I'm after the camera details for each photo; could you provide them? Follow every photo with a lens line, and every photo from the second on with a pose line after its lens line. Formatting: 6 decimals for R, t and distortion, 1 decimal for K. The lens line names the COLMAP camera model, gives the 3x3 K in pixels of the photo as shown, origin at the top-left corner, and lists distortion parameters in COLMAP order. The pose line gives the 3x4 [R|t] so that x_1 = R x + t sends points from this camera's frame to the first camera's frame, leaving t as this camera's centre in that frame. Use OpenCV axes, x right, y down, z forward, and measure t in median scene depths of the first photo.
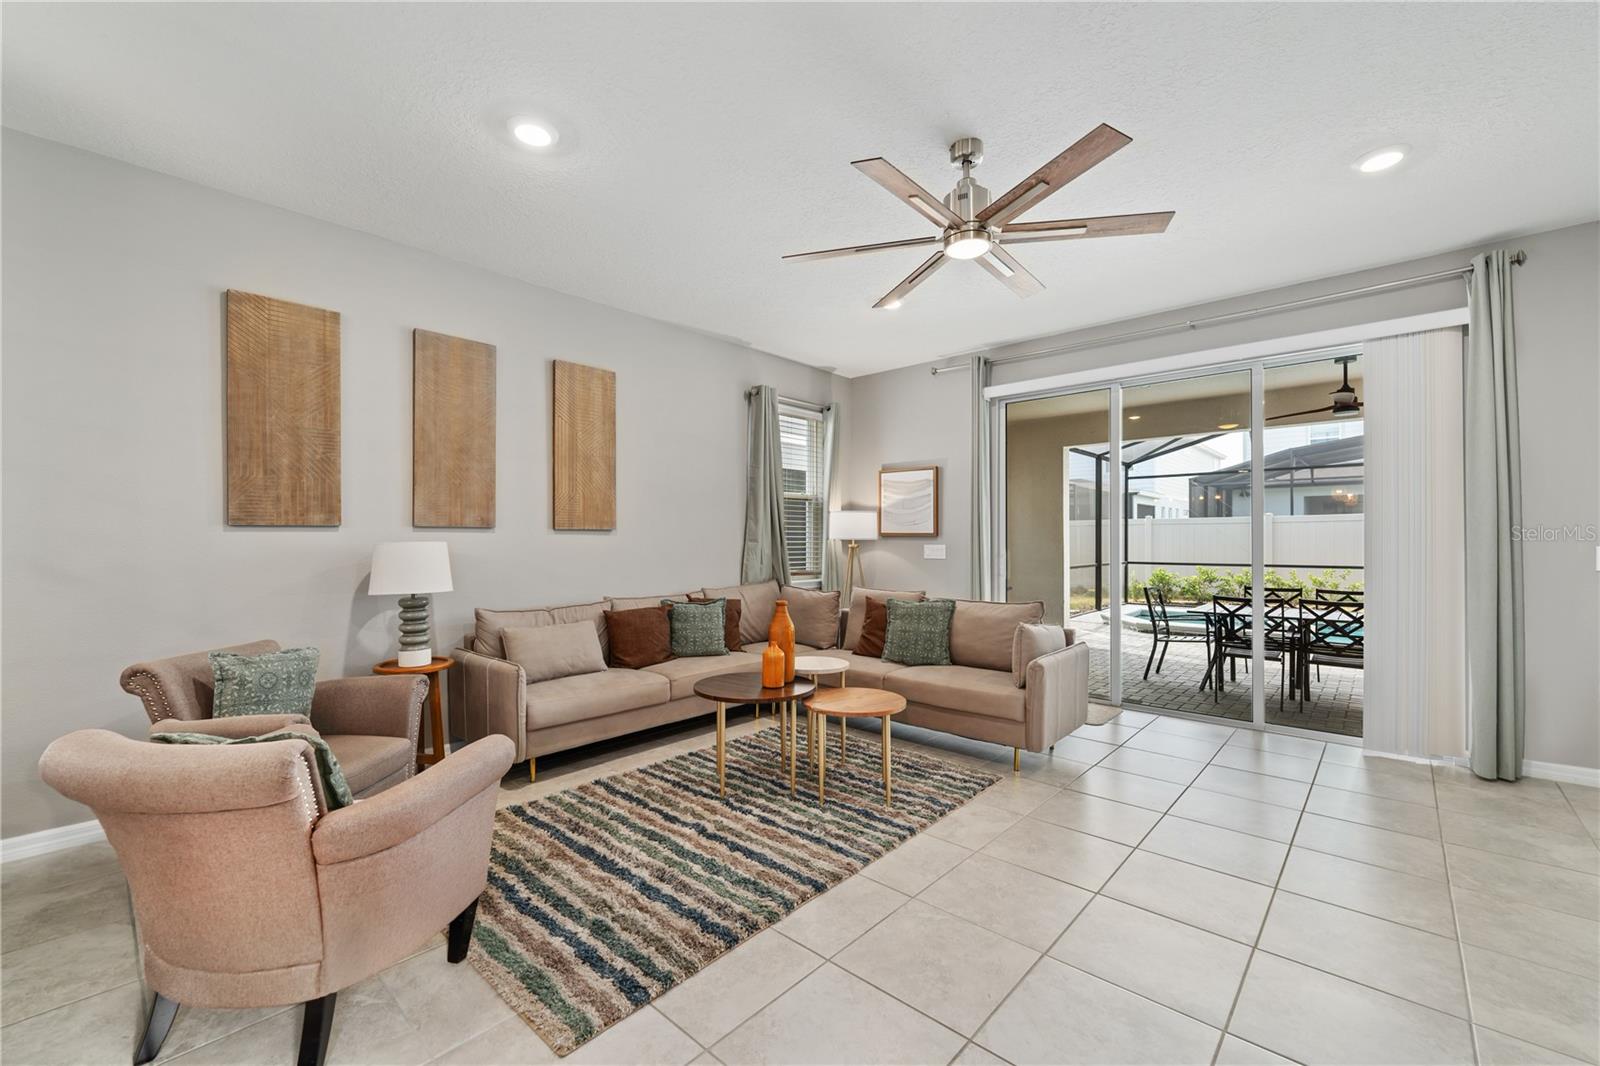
lens RADIAL K [[652.5, 0, 804.2], [0, 652.5, 529.6], [0, 0, 1]] dist [0.002116, 0.000099]
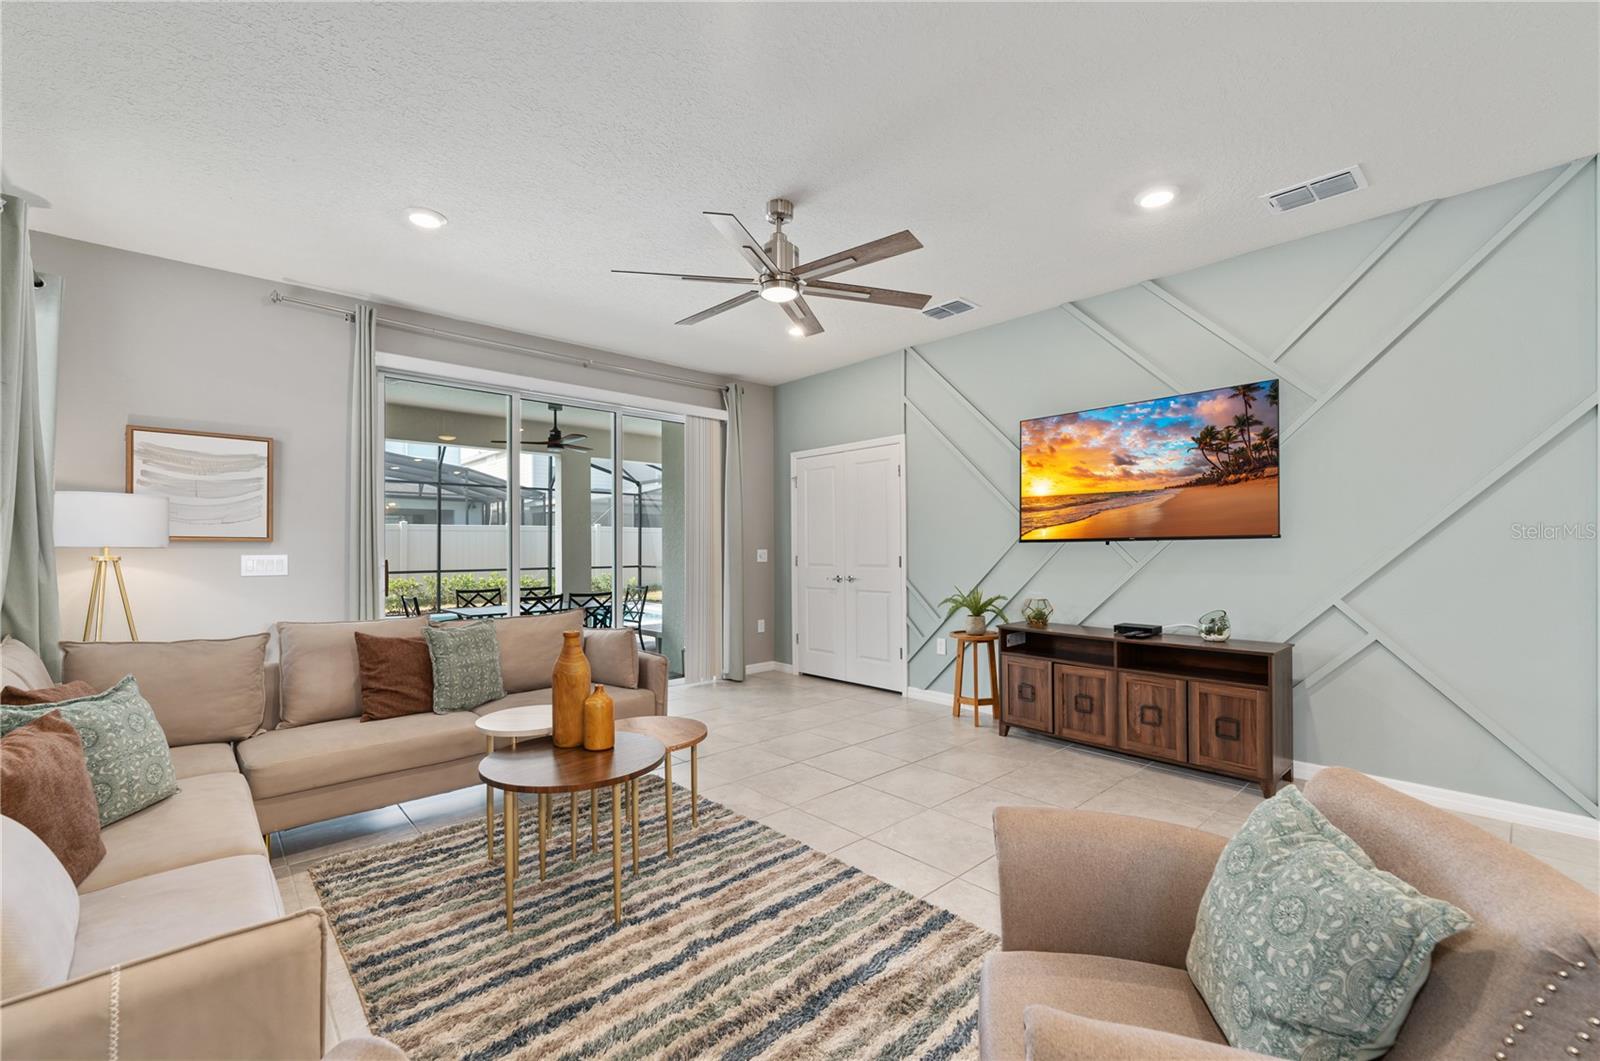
lens RADIAL K [[648.4, 0, 804.0], [0, 648.4, 543.8], [0, 0, 1]] dist [-0.000366, -0.000170]
pose [[0.096618, 0.004397, 0.995312, -0.769611], [-0.012910, 0.999912, -0.003164, 0.013311], [-0.995238, -0.012544, 0.096666, 0.730584]]
